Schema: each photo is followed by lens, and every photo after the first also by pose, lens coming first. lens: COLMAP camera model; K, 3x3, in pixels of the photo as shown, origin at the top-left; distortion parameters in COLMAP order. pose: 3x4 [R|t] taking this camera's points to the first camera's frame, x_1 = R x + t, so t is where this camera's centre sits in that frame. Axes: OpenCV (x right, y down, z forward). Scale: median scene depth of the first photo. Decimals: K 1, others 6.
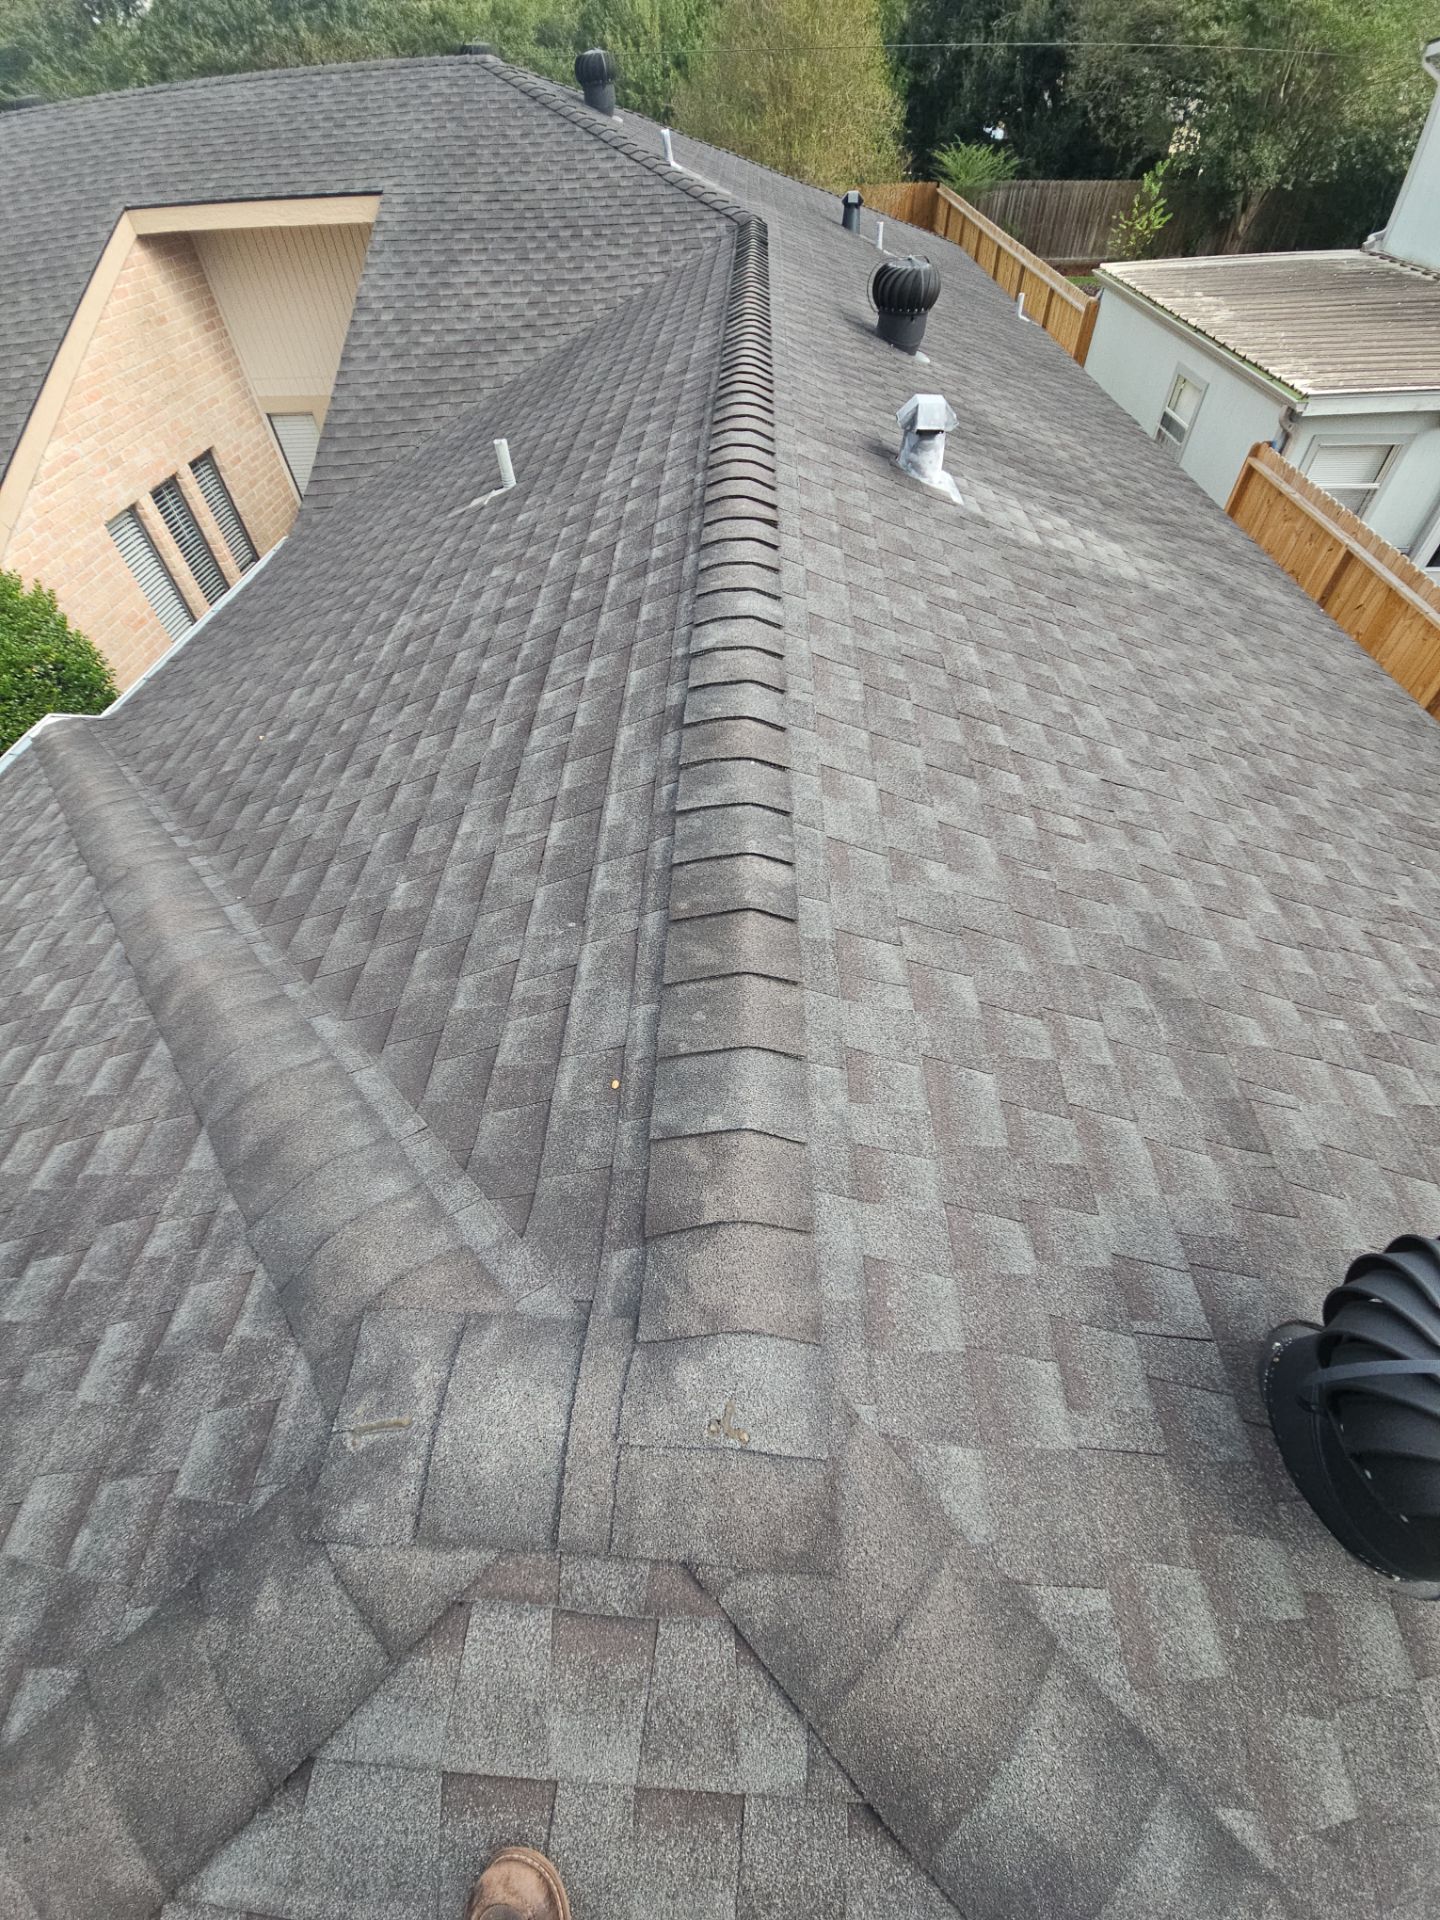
lens RADIAL K [[768.3, 0, 715.5], [0, 768.3, 953.2], [0, 0, 1]] dist [-0.002756, 0.000330]
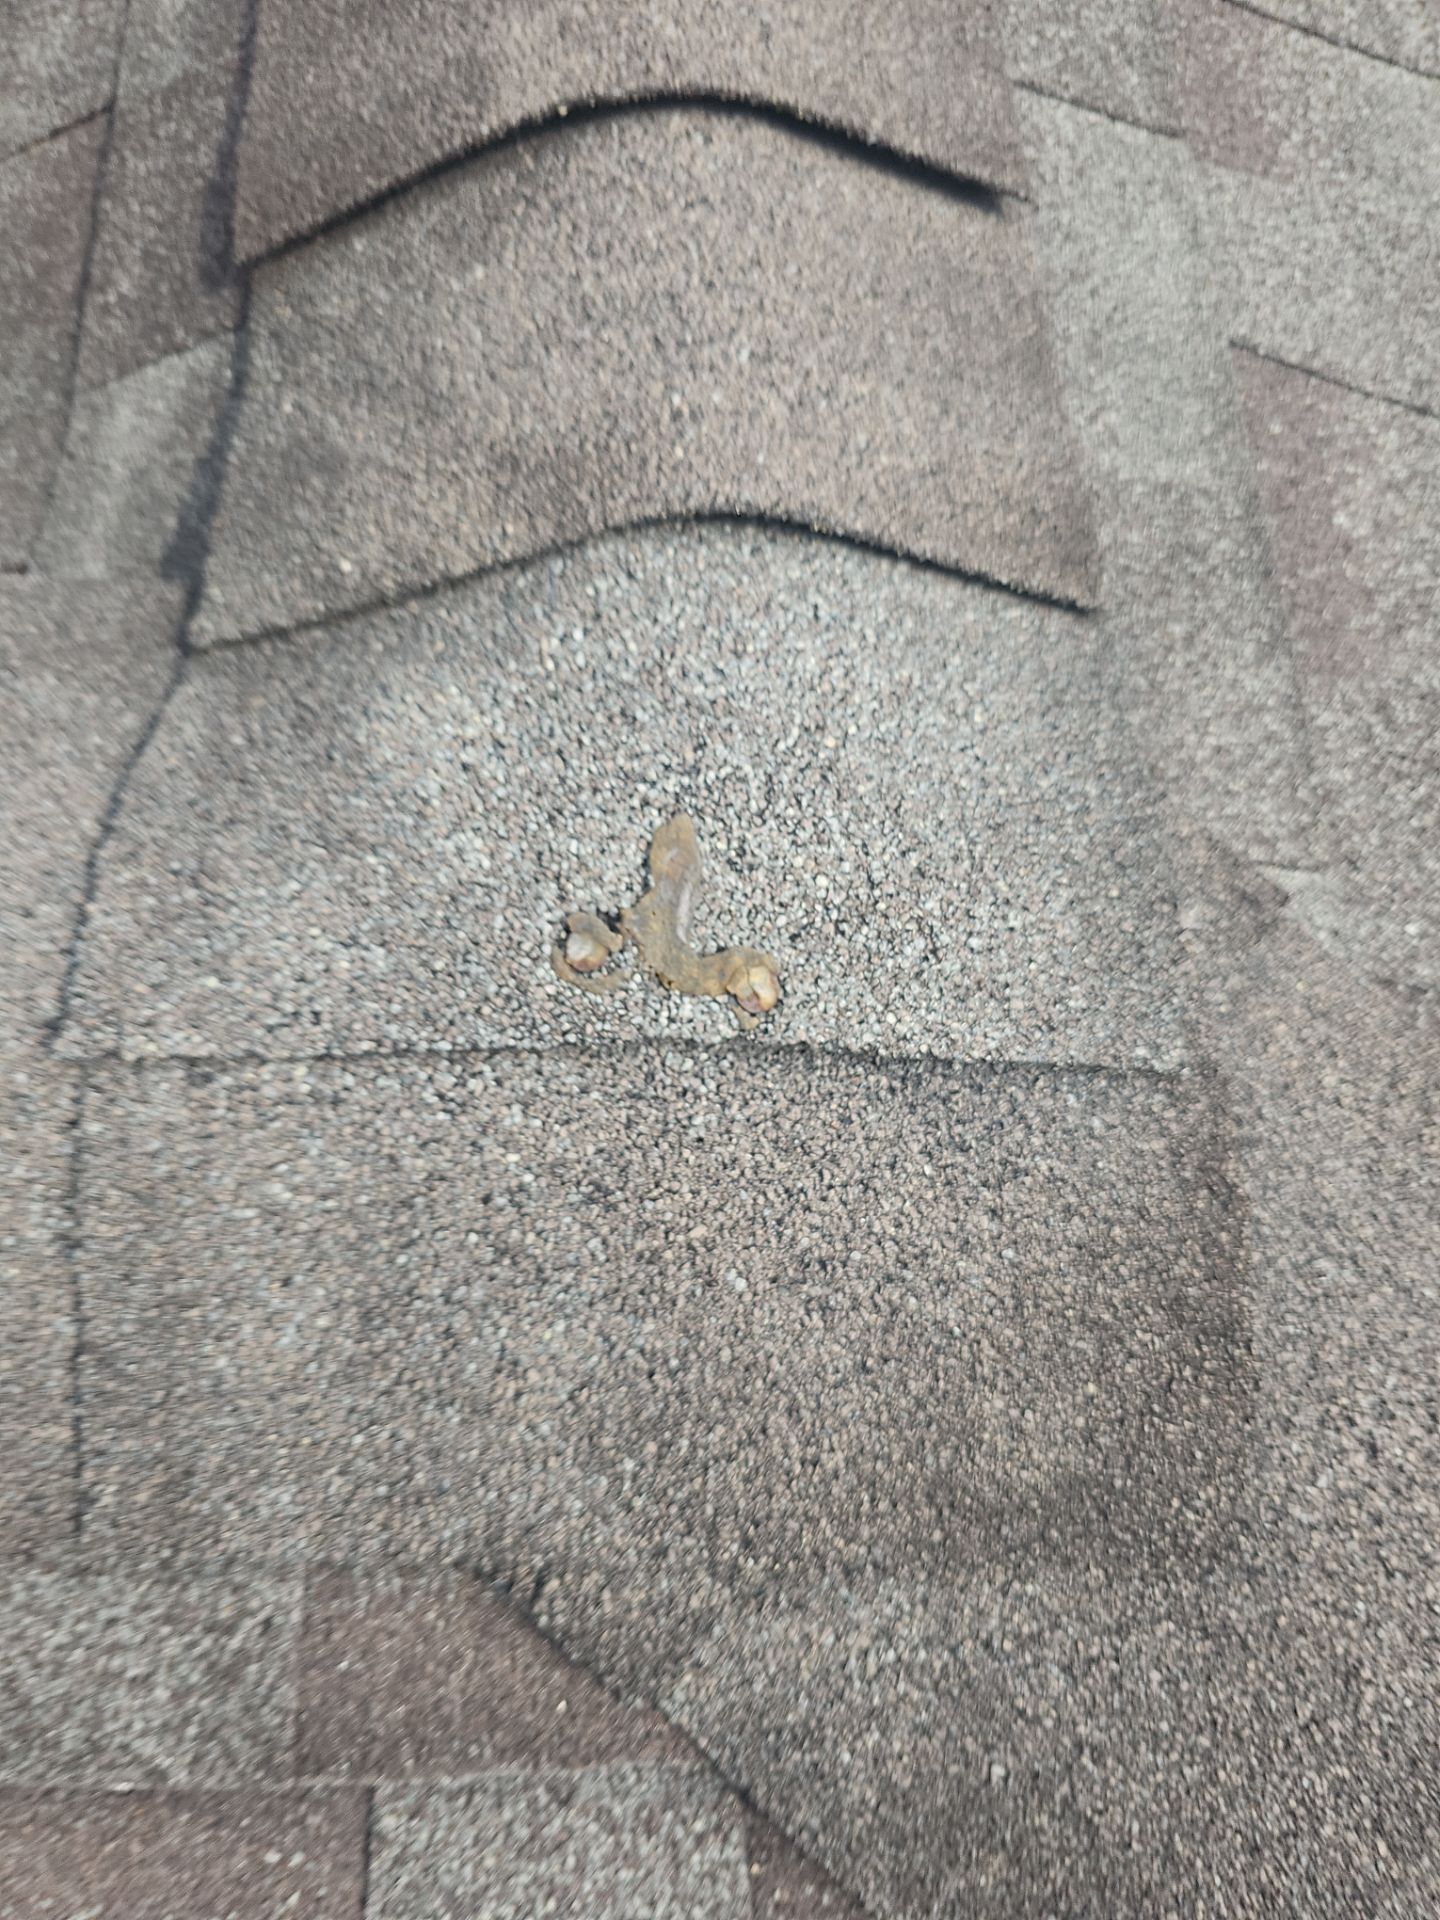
lens RADIAL K [[1322.6, 0, 693.7], [0, 1322.6, 959.9], [0, 0, 1]] dist [0.023225, -0.042599]
pose [[0.997513, -0.057897, 0.040194, 0.010559], [0.039018, 0.928539, 0.369178, 0.508558], [-0.058696, -0.366691, 0.928489, 0.710595]]
